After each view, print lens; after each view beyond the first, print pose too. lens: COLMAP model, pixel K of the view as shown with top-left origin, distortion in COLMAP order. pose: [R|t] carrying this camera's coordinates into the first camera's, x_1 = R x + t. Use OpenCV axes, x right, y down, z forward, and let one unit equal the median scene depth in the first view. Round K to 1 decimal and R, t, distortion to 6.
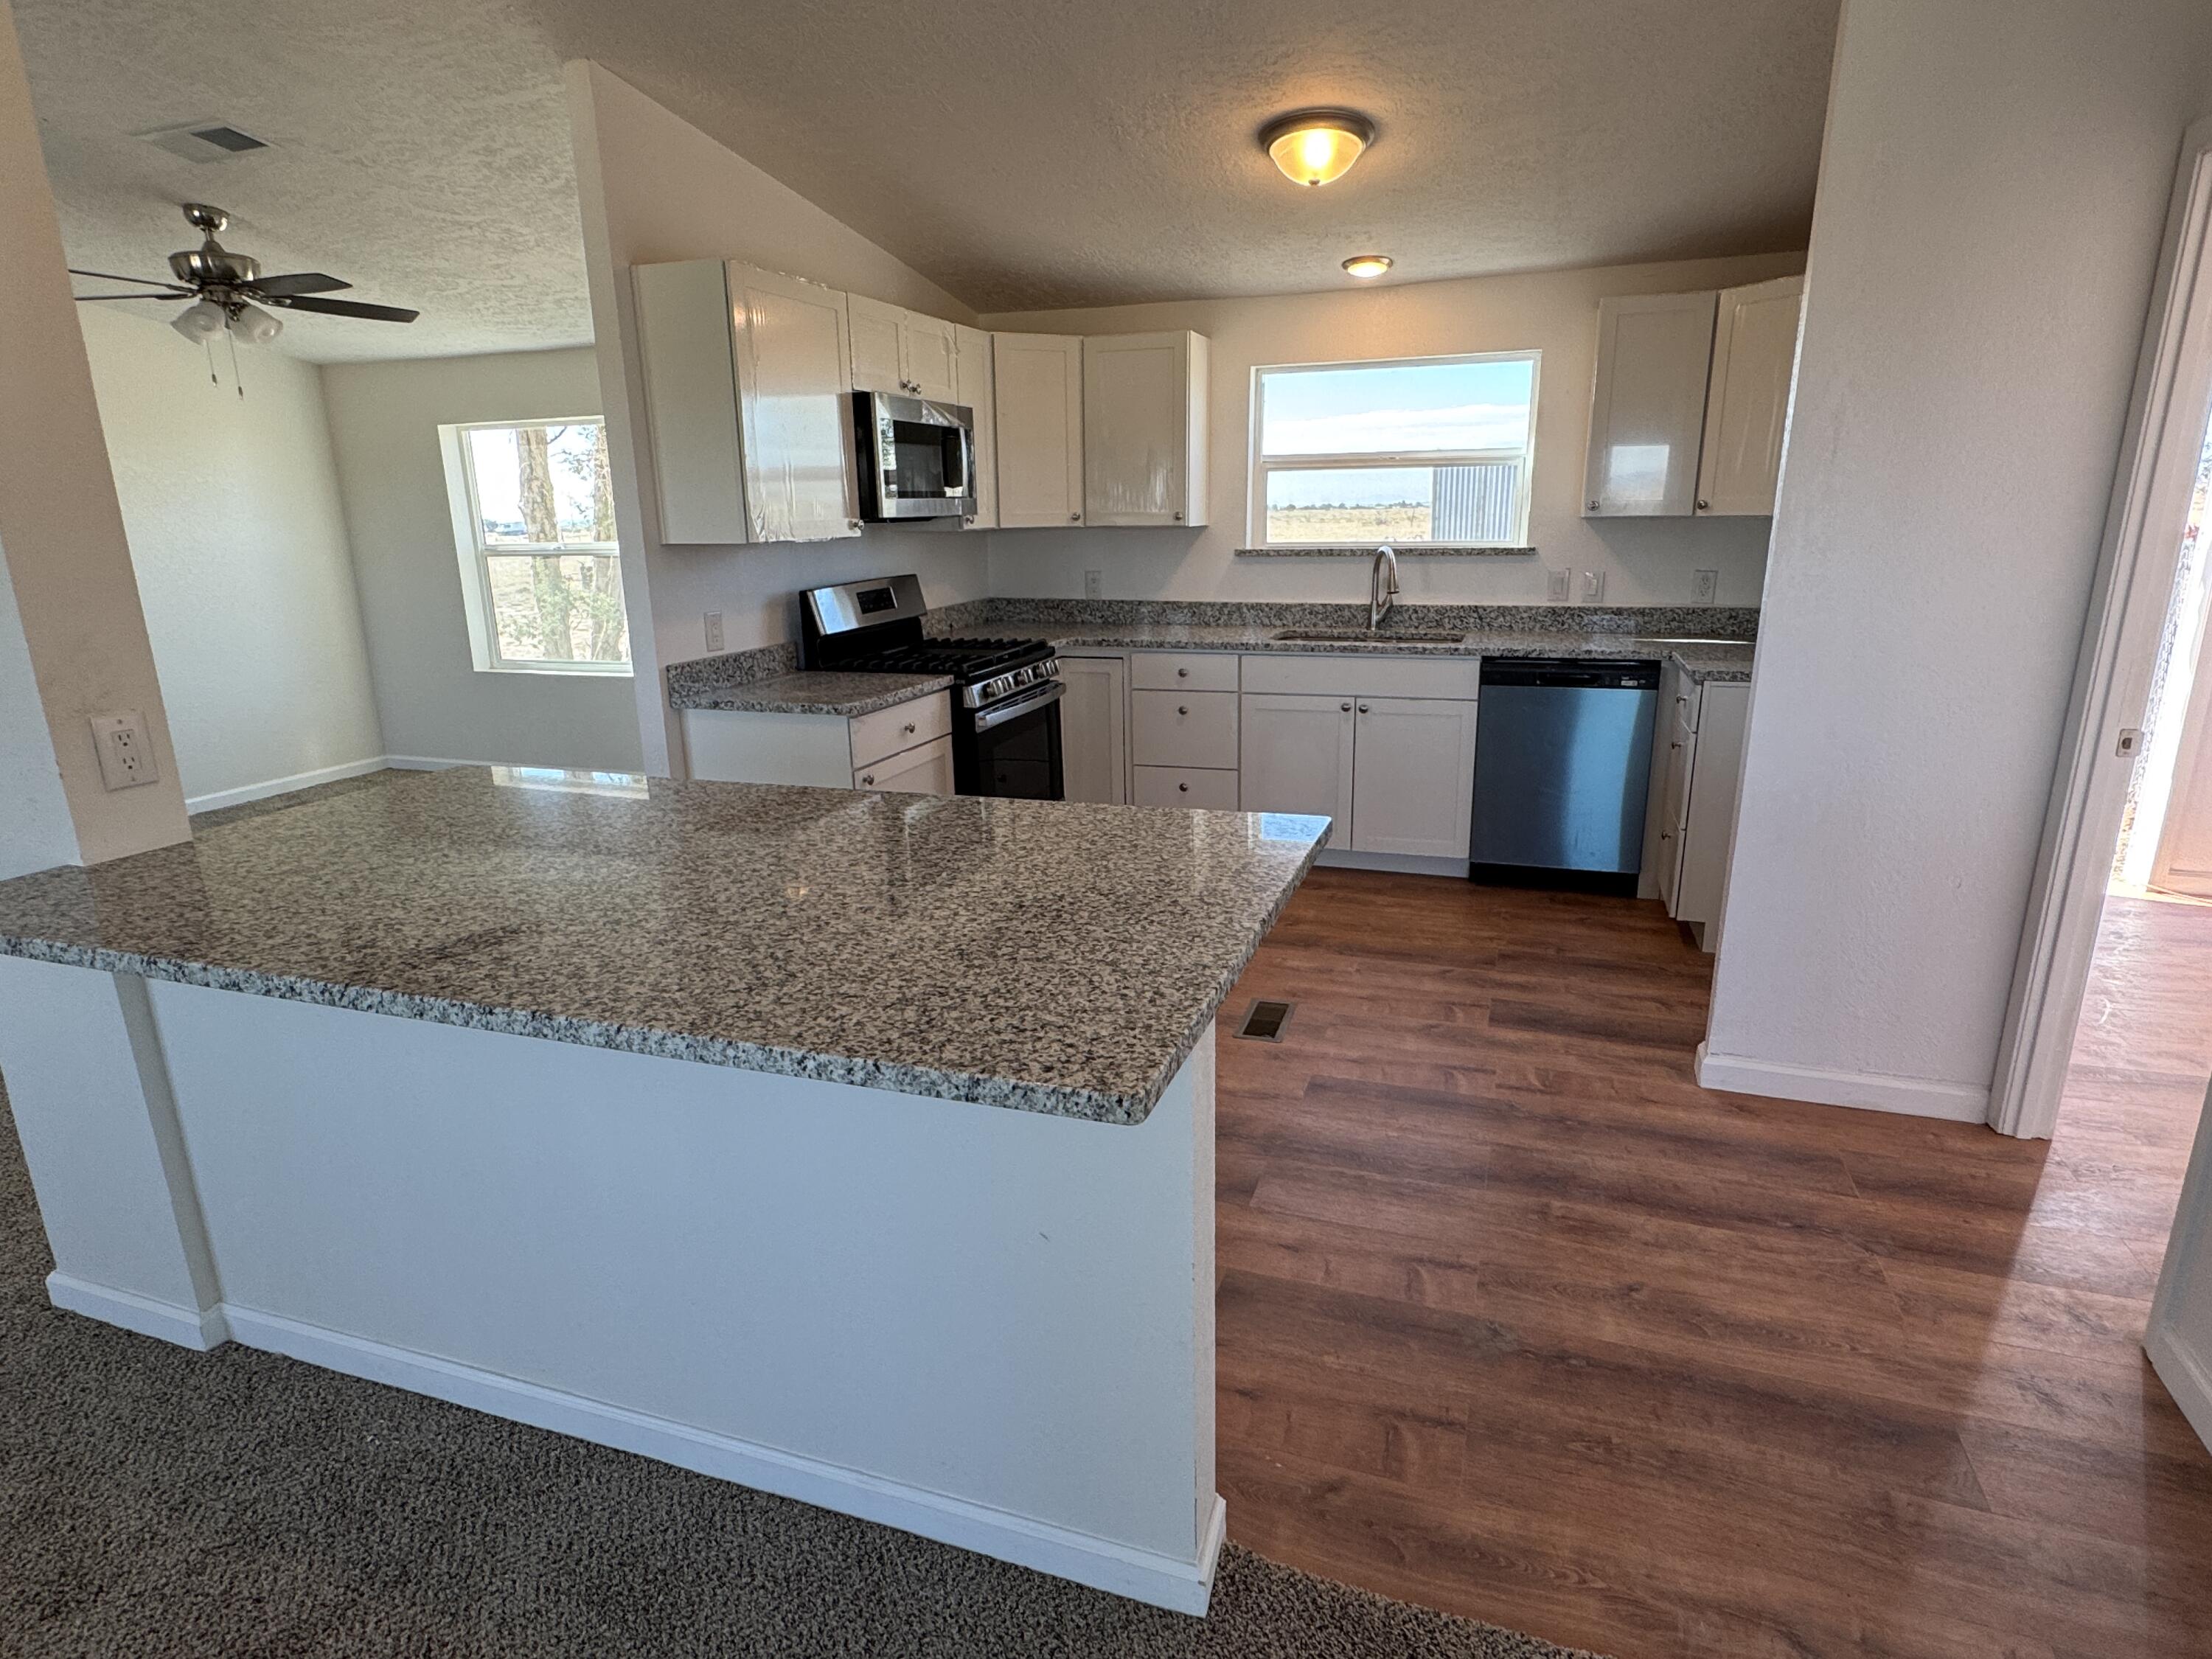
lens RADIAL K [[1212.7, 0, 1098.6], [0, 1212.7, 831.9], [0, 0, 1]] dist [-0.006557, 0.002131]
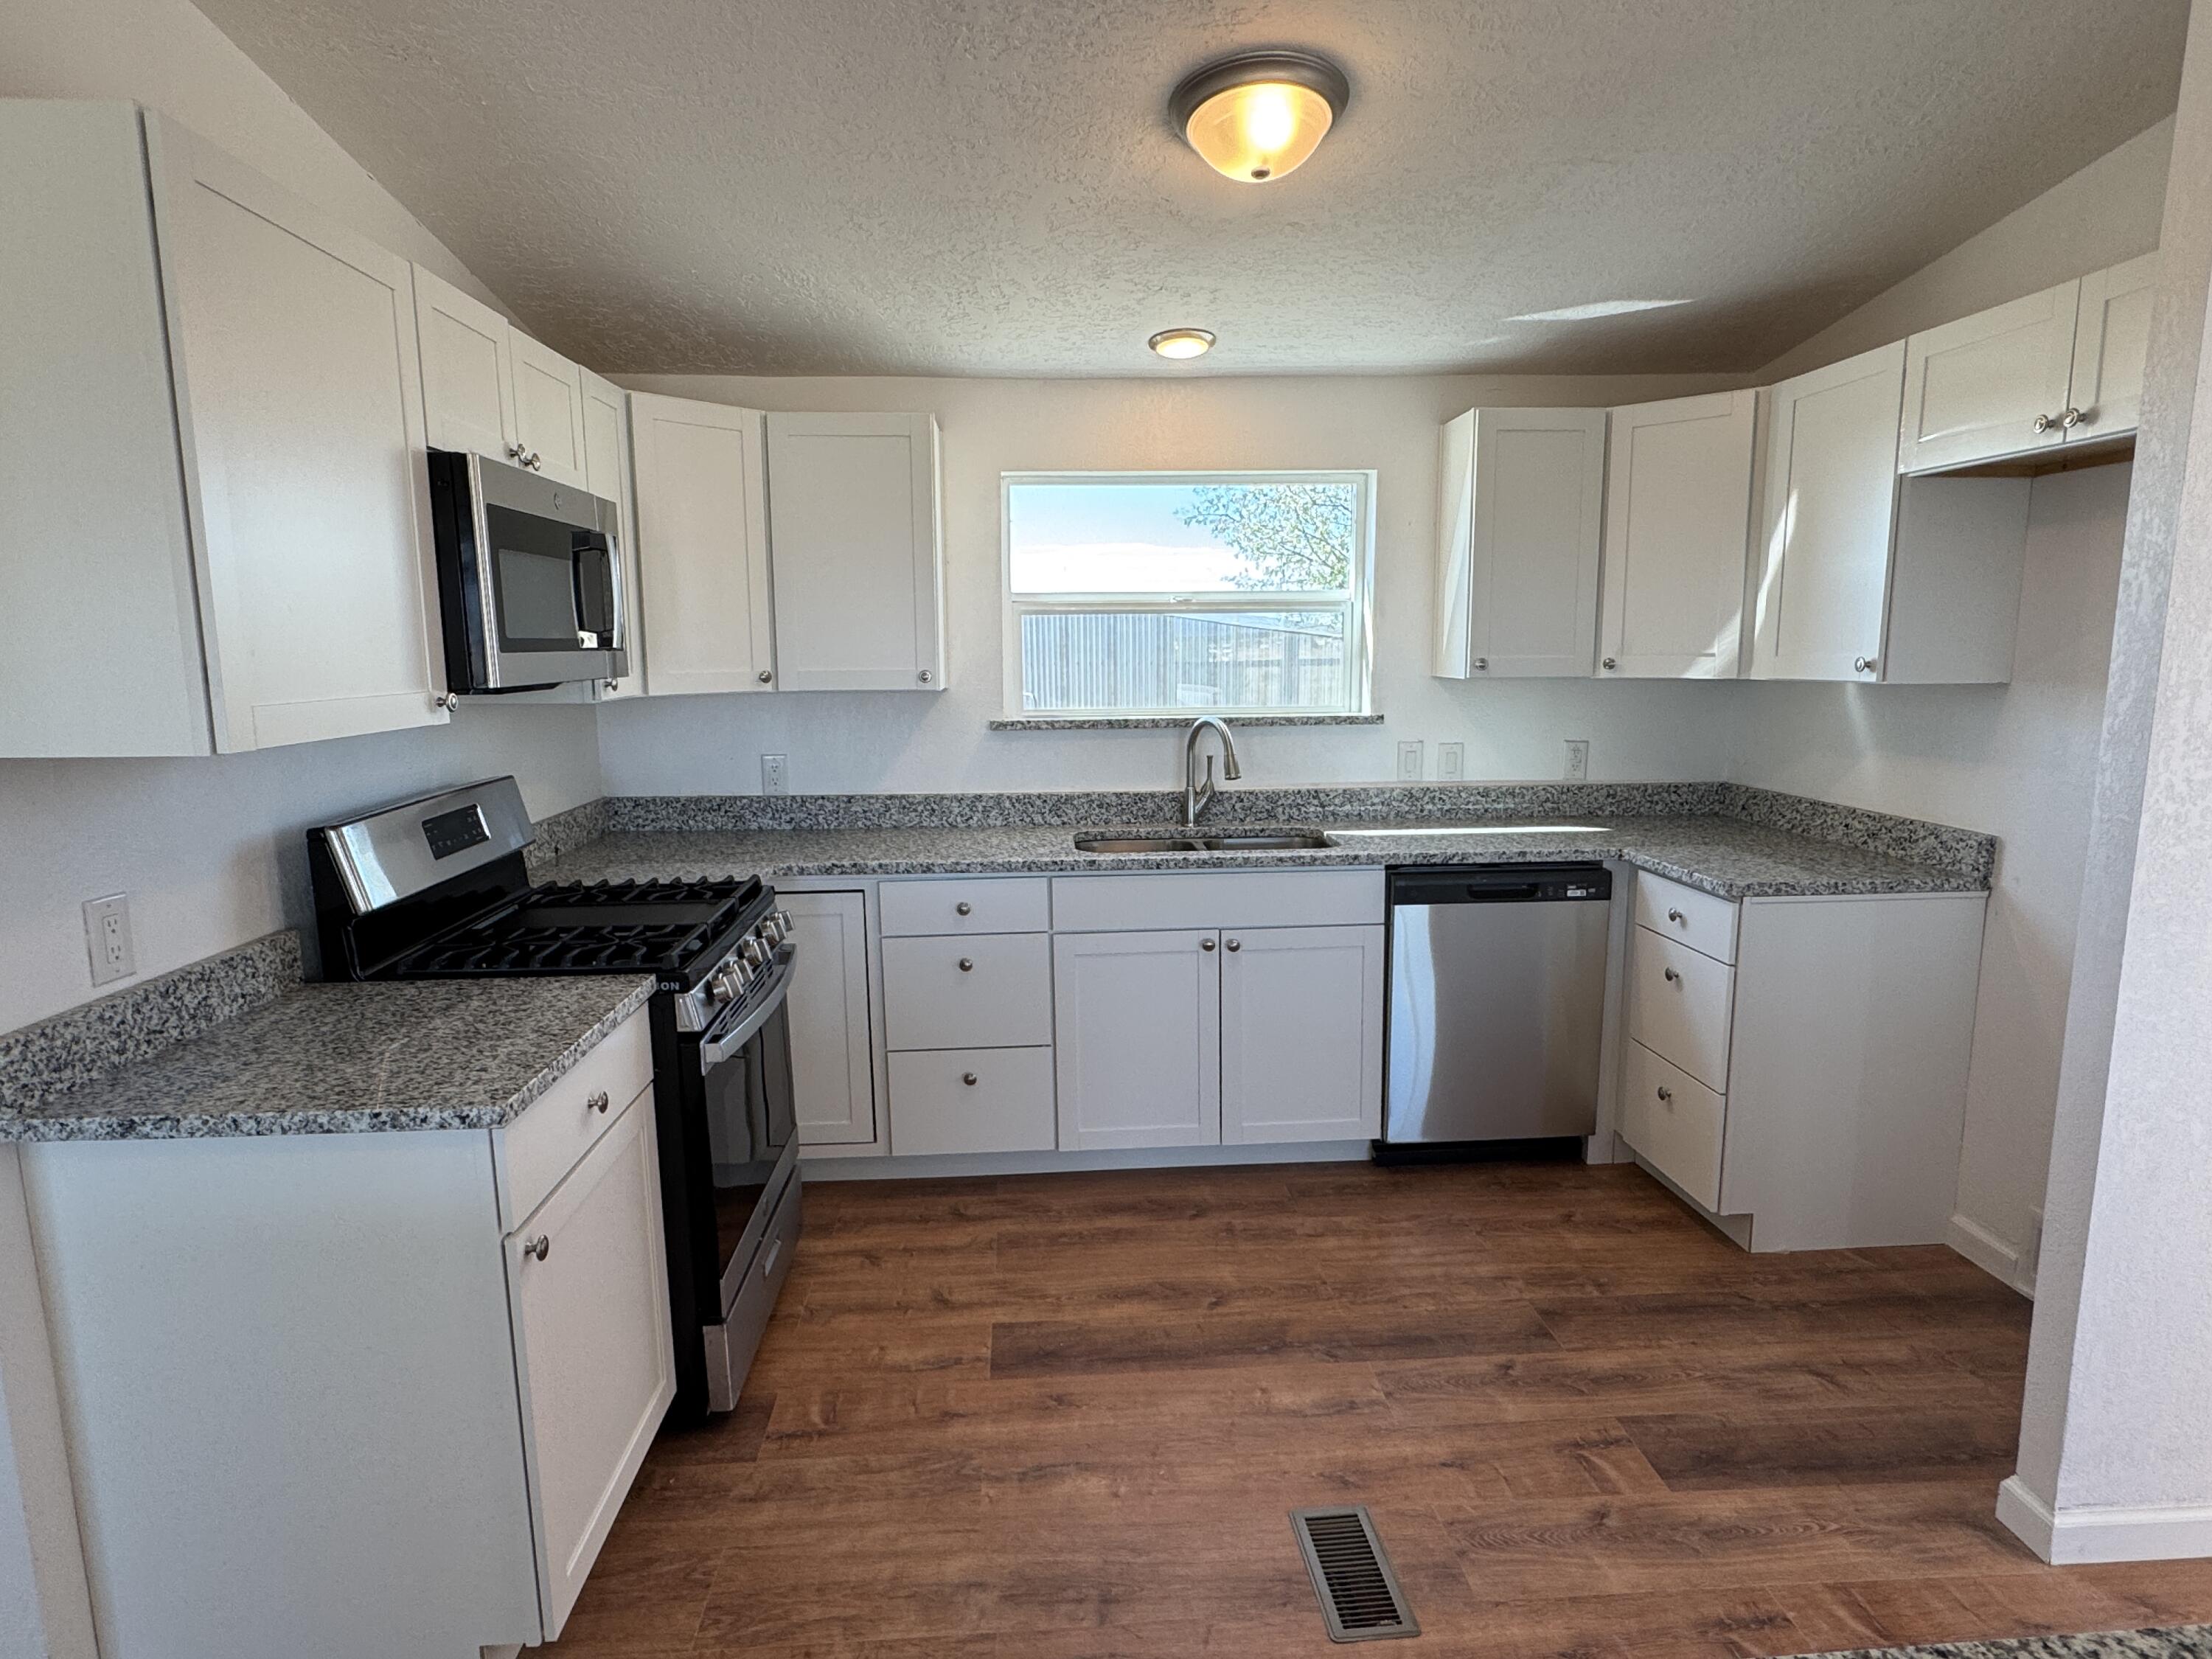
lens RADIAL K [[1250.4, 0, 1103.8], [0, 1250.4, 832.6], [0, 0, 1]] dist [-0.003375, 0.002263]
pose [[0.918469, -0.051163, 0.392170, -0.133768], [0.096908, 0.990483, -0.097740, -0.104296], [-0.383437, 0.127776, 0.914685, 0.362387]]
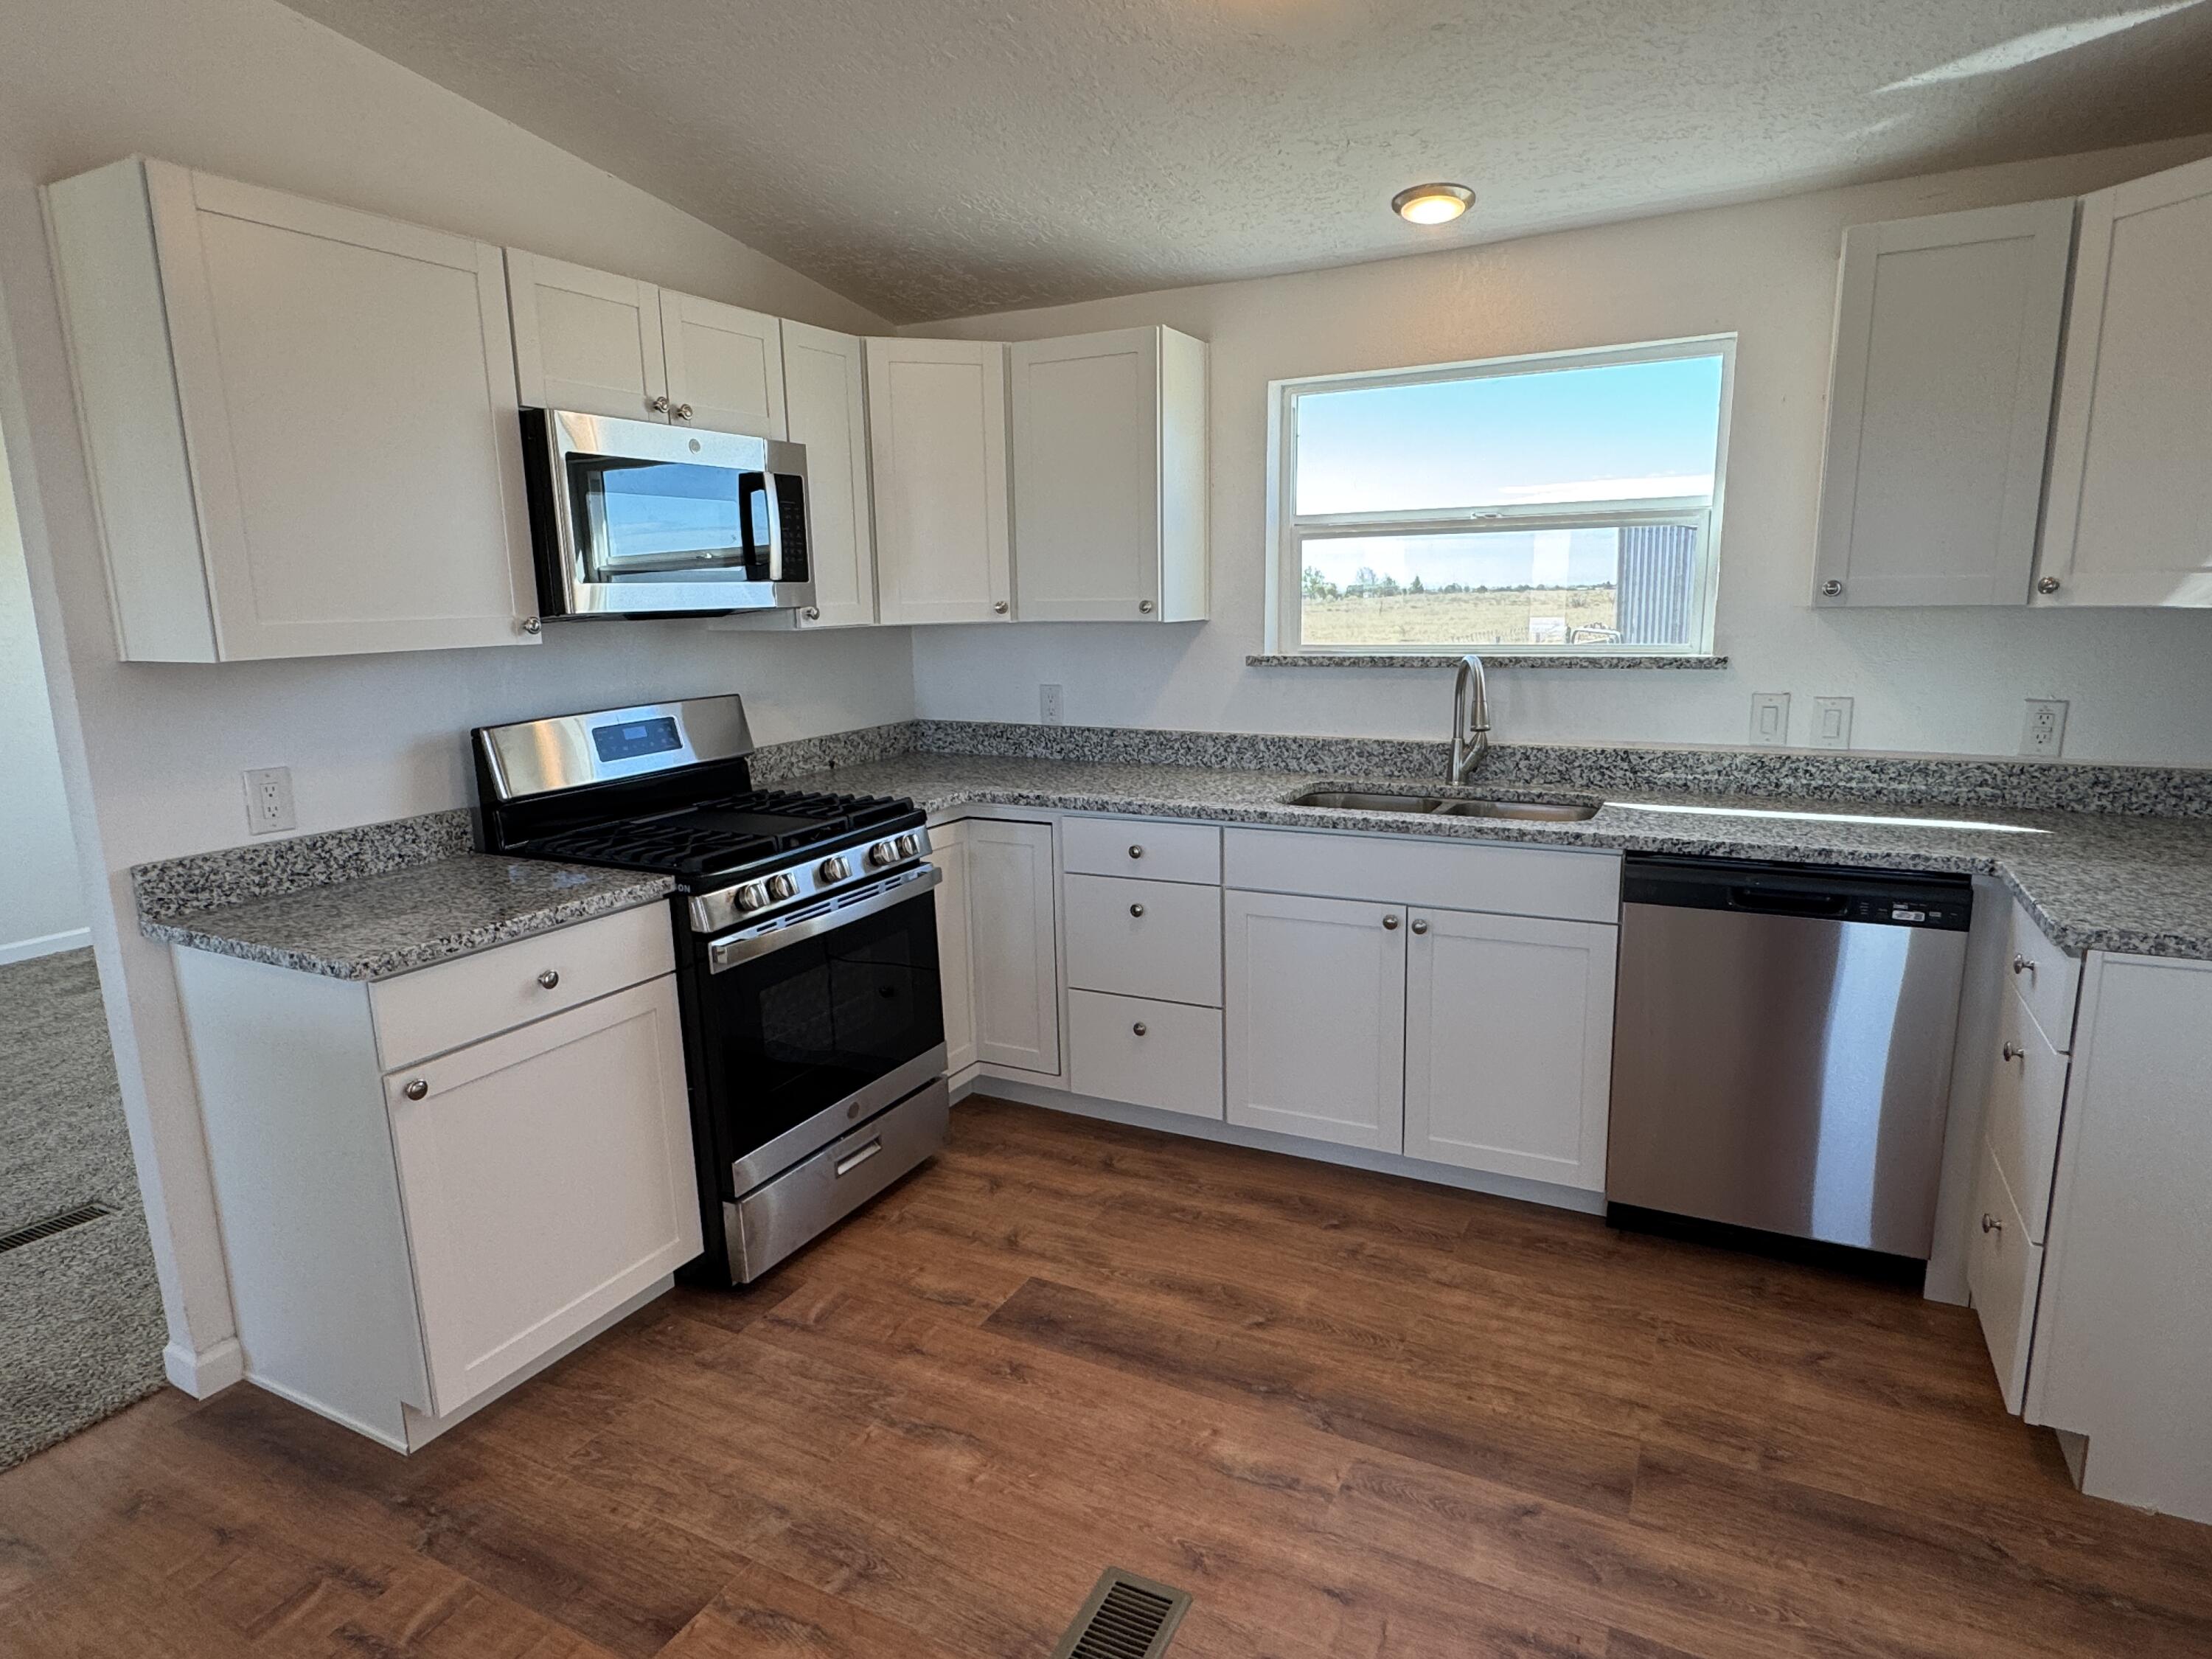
lens RADIAL K [[1250.4, 0, 1100.1], [0, 1250.4, 829.0], [0, 0, 1]] dist [-0.003375, 0.002263]
pose [[0.990065, 0.022626, -0.138780, 0.149810], [-0.032652, 0.996985, -0.070394, -0.102485], [0.136769, 0.074226, 0.987818, 0.375757]]
